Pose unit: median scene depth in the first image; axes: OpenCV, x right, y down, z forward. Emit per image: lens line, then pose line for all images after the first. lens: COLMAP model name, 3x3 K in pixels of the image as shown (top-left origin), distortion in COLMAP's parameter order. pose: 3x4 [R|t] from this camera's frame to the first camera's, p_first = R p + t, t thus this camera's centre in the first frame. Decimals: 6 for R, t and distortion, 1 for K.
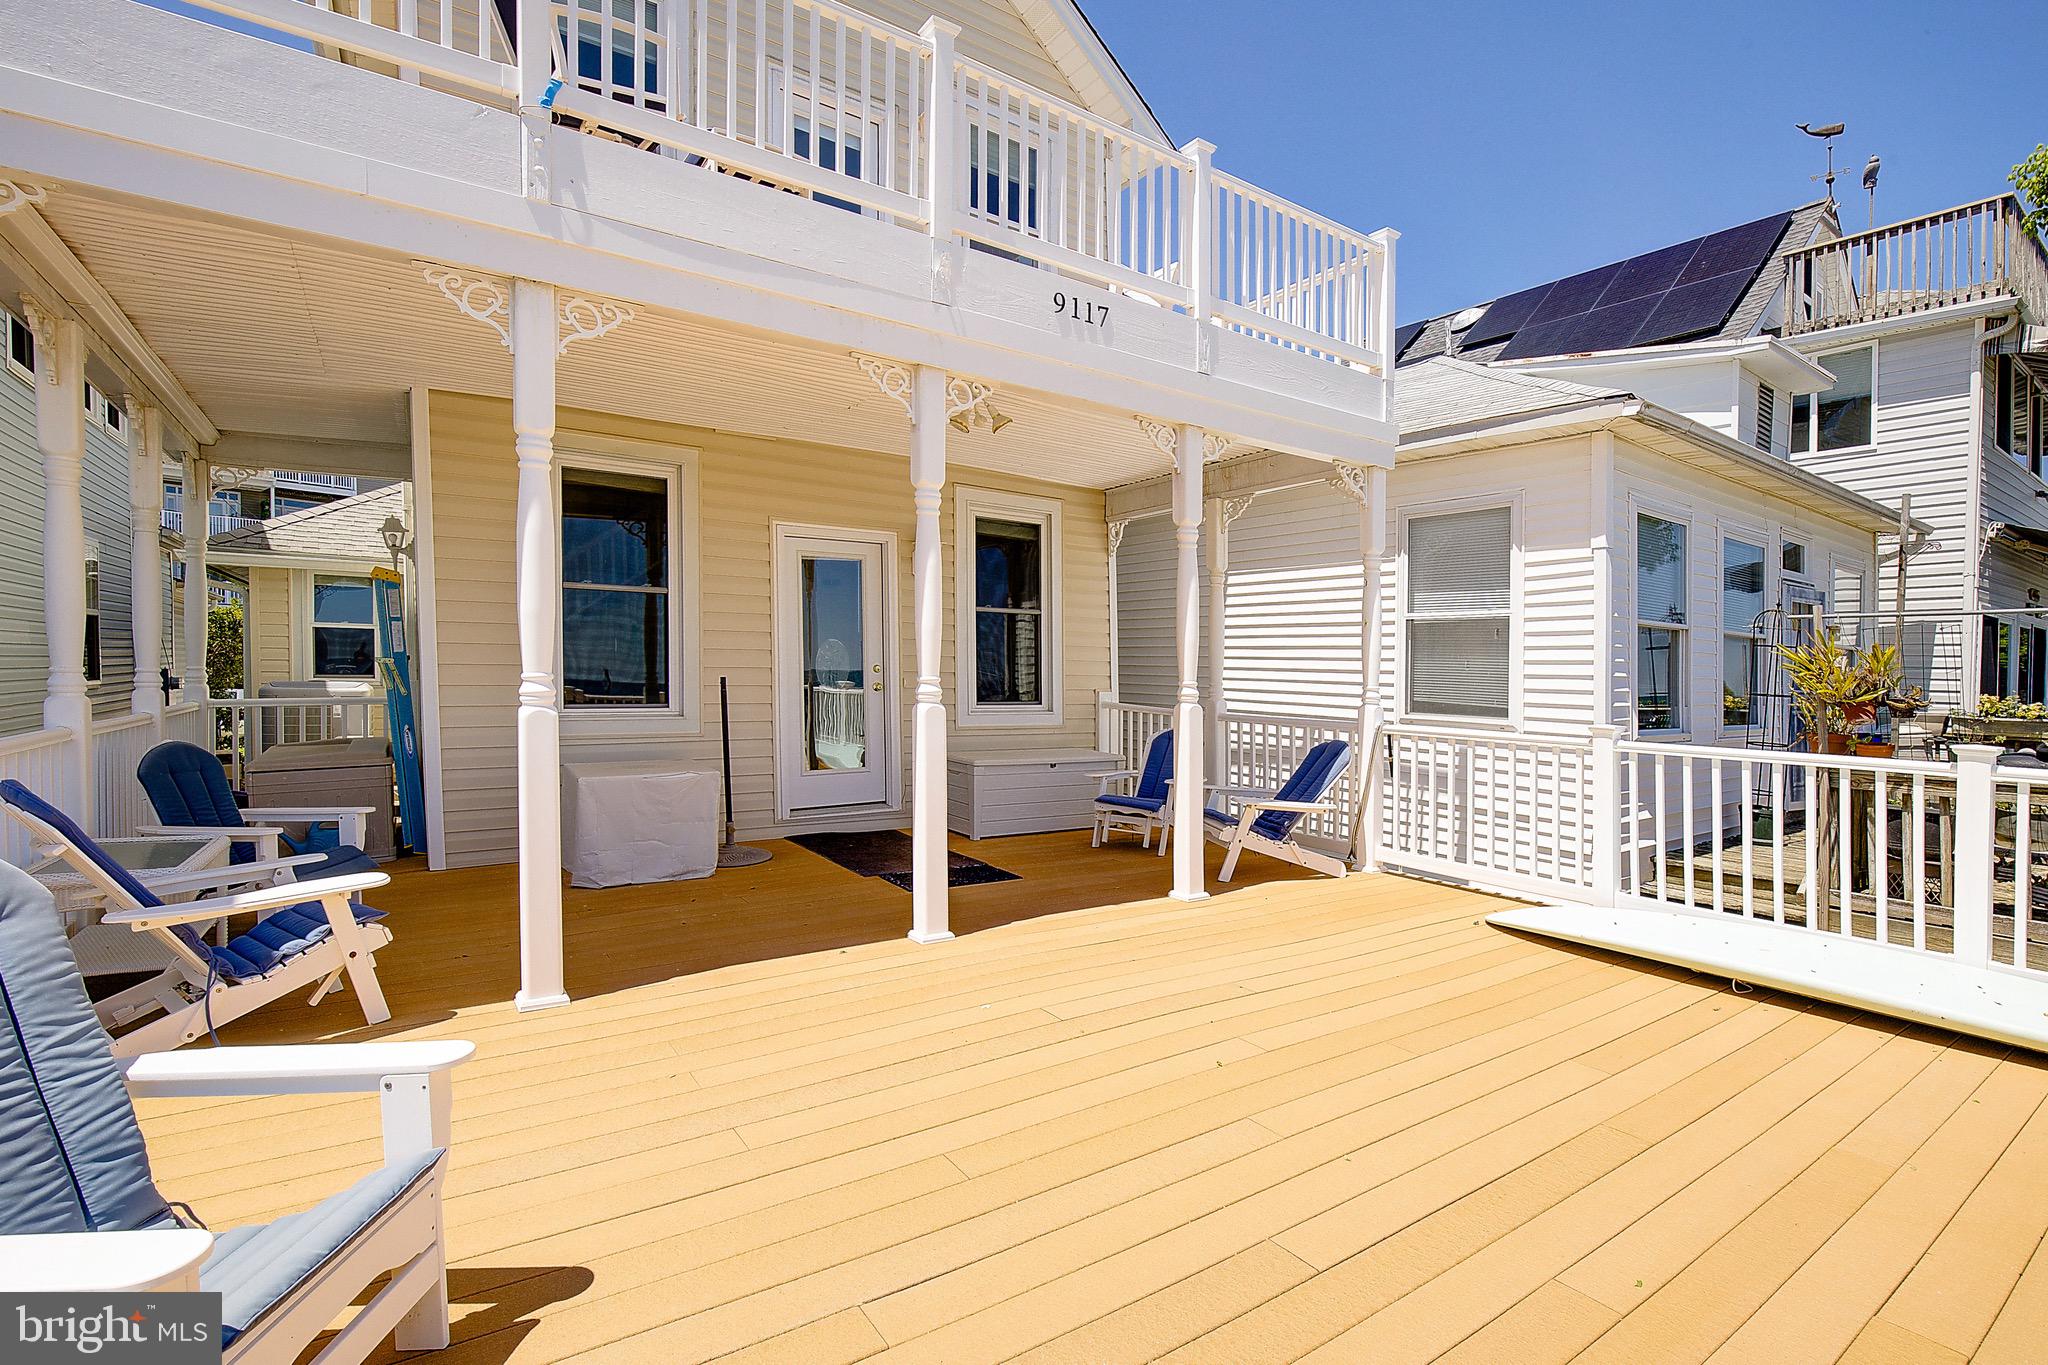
lens RADIAL K [[921.2, 0, 1024.0], [0, 921.2, 682.5], [0, 0, 1]] dist [-0.035802, 0.000477]
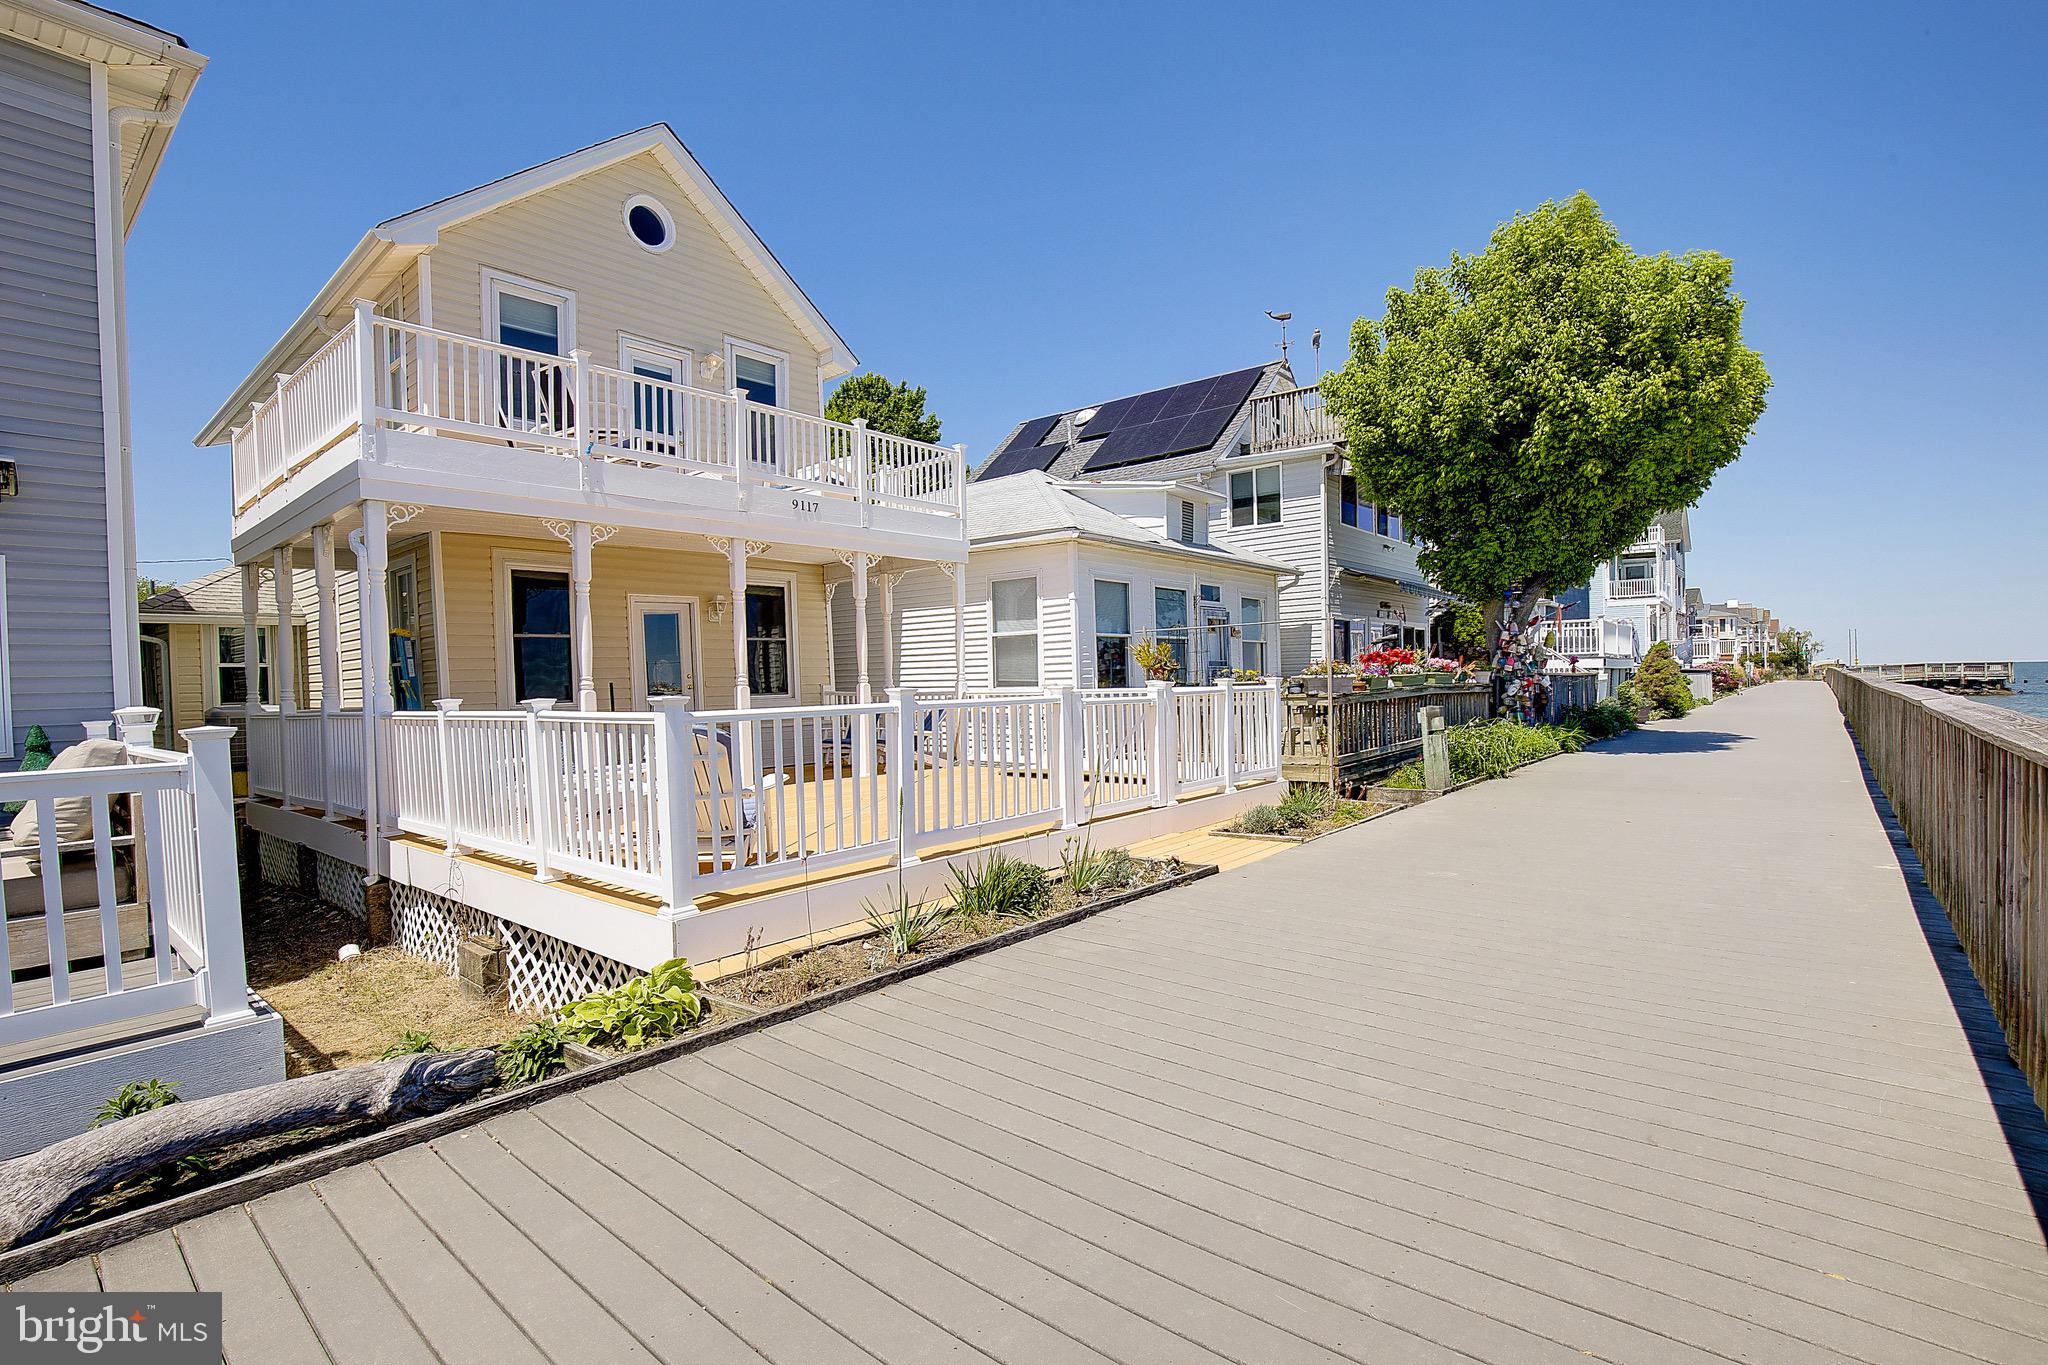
lens RADIAL K [[921.2, 0, 1024.0], [0, 921.2, 682.5], [0, 0, 1]] dist [-0.035802, 0.000477]
pose [[0.960199, -0.046625, 0.275397, -0.034378], [0.050504, 0.998699, -0.007004, 0.039388], [-0.274712, 0.020634, 0.961305, -0.791452]]
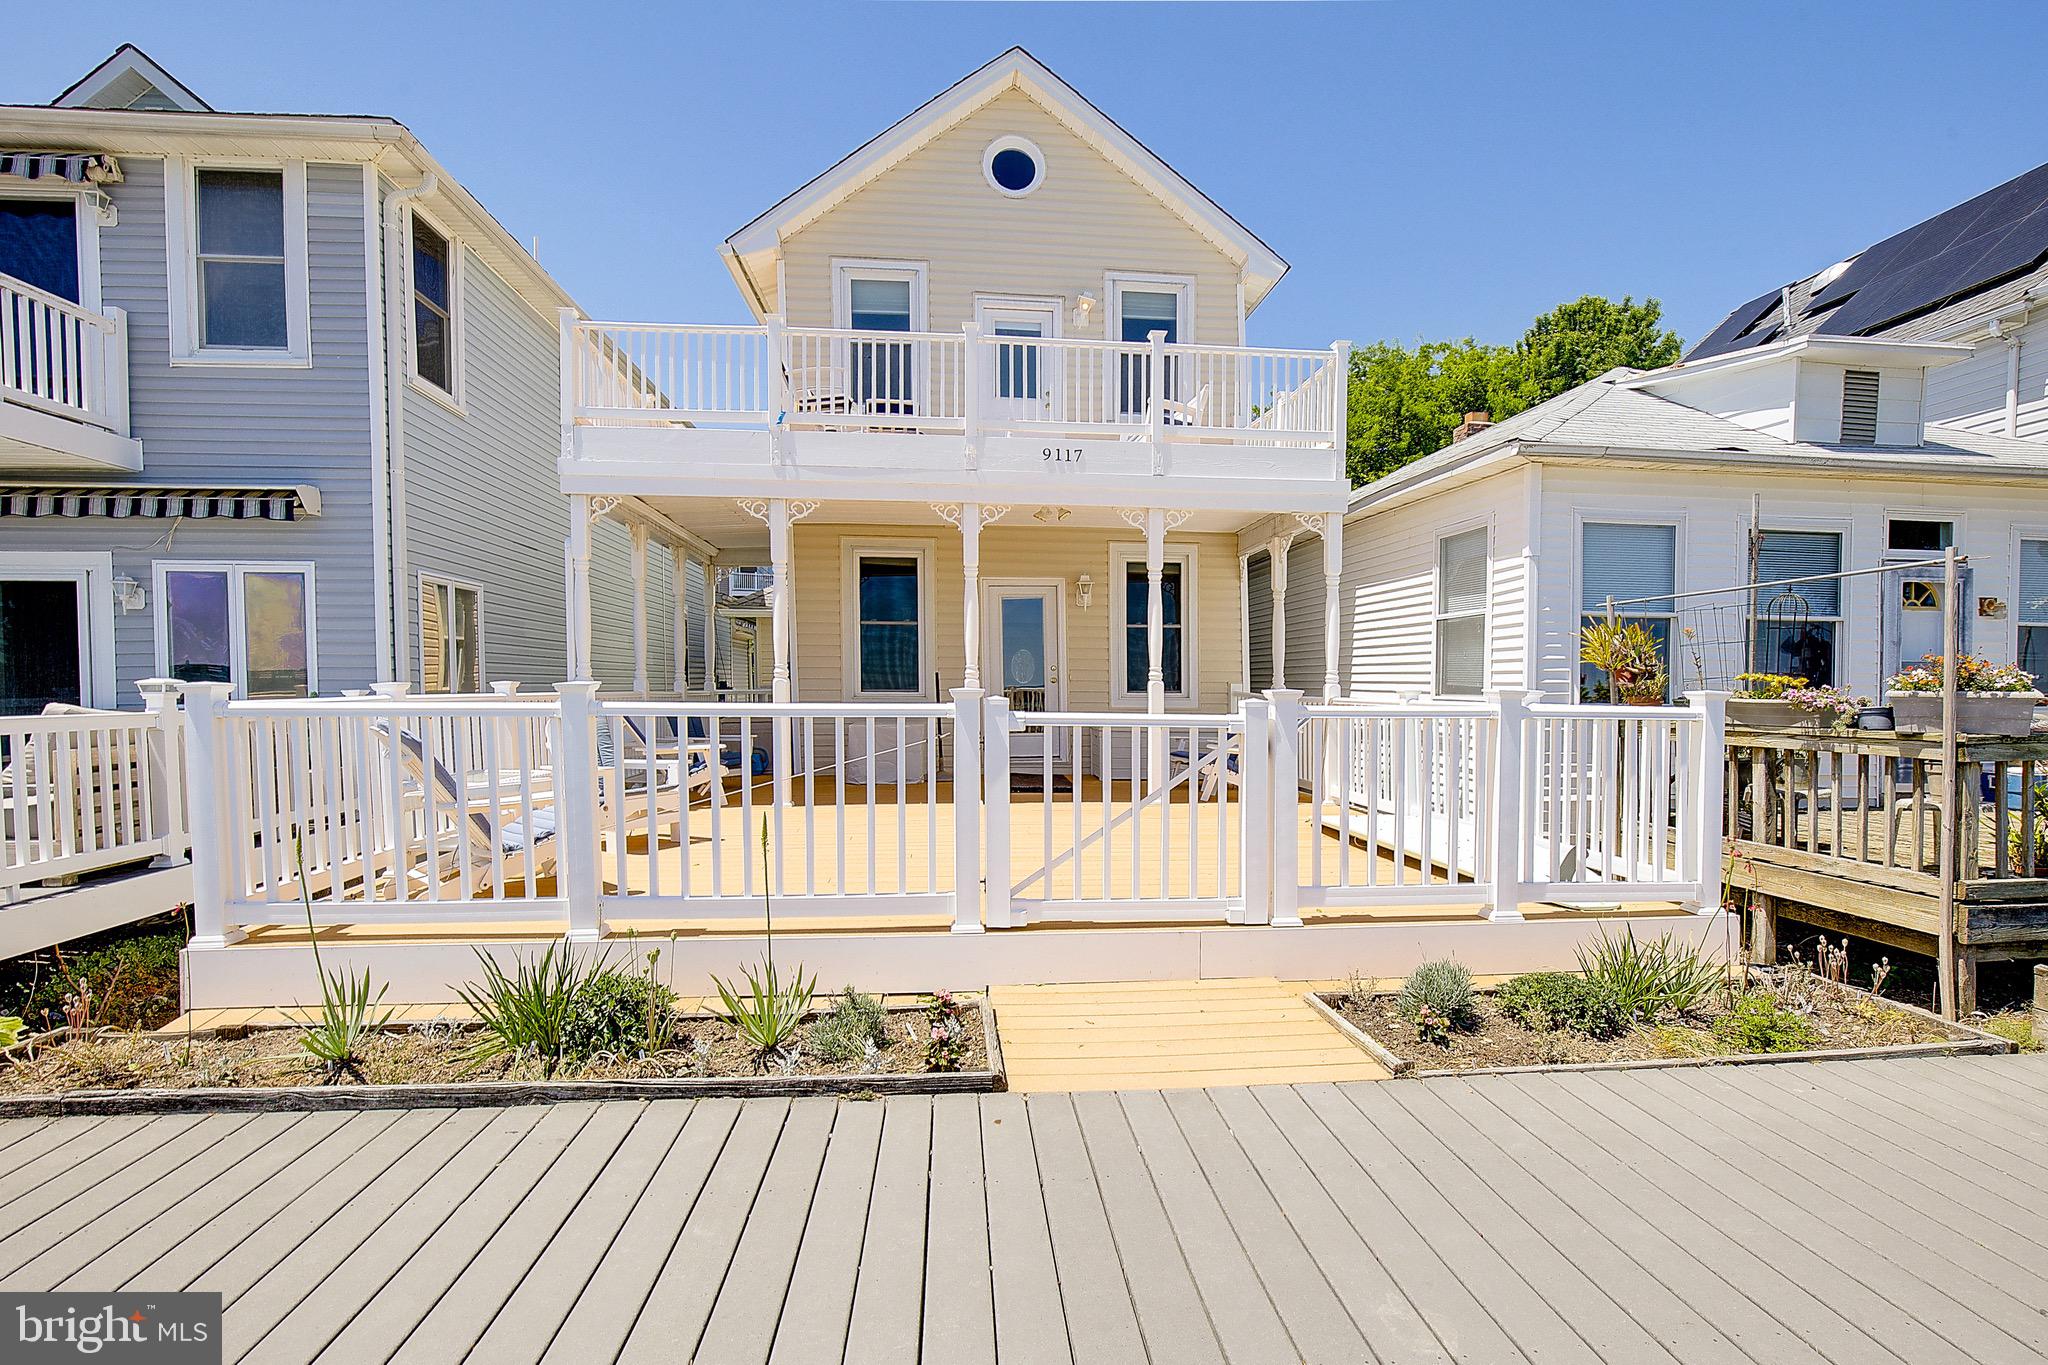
lens RADIAL K [[970.7, 0, 1073.6], [0, 970.7, 681.2], [0, 0, 1]] dist [-0.026532, 0.001224]
pose [[0.891908, -0.018144, -0.451854, 0.566928], [0.005741, 0.999569, -0.028805, 0.049877], [0.452181, 0.023097, 0.891627, -0.395410]]
